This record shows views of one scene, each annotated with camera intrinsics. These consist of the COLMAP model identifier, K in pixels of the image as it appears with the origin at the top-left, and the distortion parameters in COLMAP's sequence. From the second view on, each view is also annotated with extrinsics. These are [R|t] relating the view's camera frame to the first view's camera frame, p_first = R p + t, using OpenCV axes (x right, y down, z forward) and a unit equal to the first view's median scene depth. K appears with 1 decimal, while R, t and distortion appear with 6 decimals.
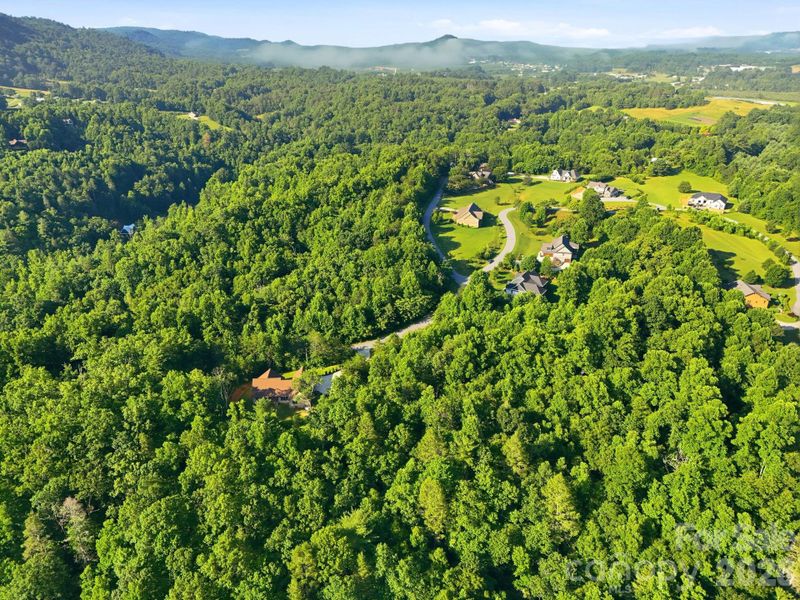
lens RADIAL K [[594.4, 0, 400.2], [0, 594.4, 300.6], [0, 0, 1]] dist [0.050930, -0.027252]
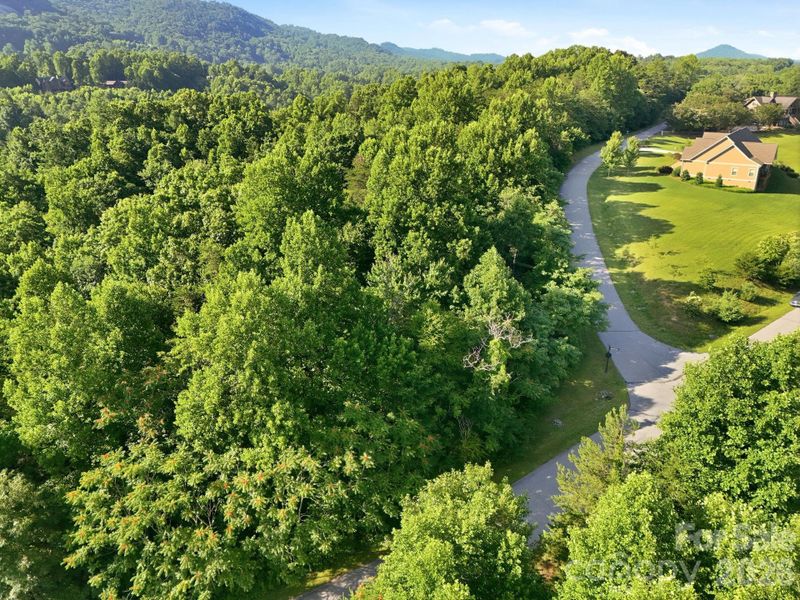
lens RADIAL K [[594.4, 0, 401.7], [0, 594.4, 299.6], [0, 0, 1]] dist [0.050930, -0.027252]
pose [[0.925872, 0.139949, -0.350963, 0.067924], [-0.154540, 0.987891, -0.013762, -0.029272], [0.344787, 0.066979, 0.936288, 0.555110]]
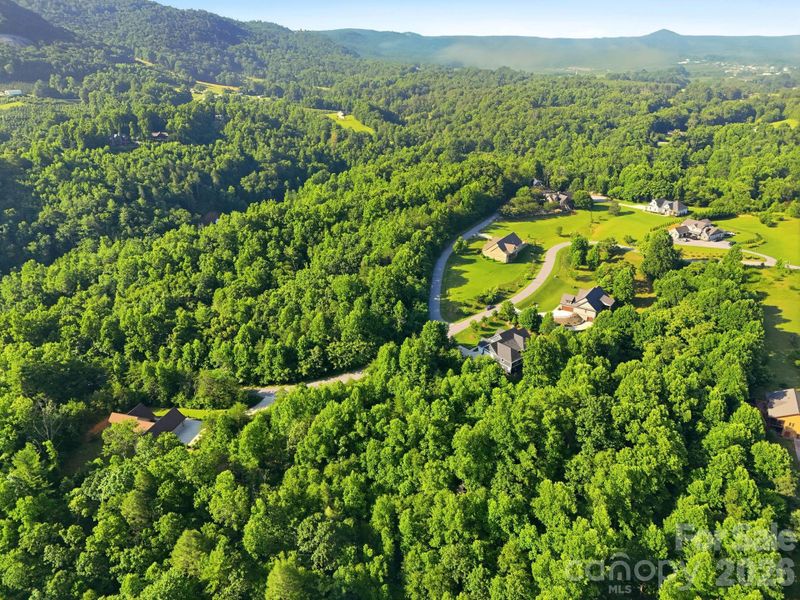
lens RADIAL K [[594.4, 0, 400.2], [0, 594.4, 300.3], [0, 0, 1]] dist [0.050930, -0.027252]
pose [[0.945073, 0.130683, -0.299598, 0.214207], [-0.130500, 0.991232, 0.020712, -0.058592], [0.299678, 0.019523, 0.953841, 0.128629]]
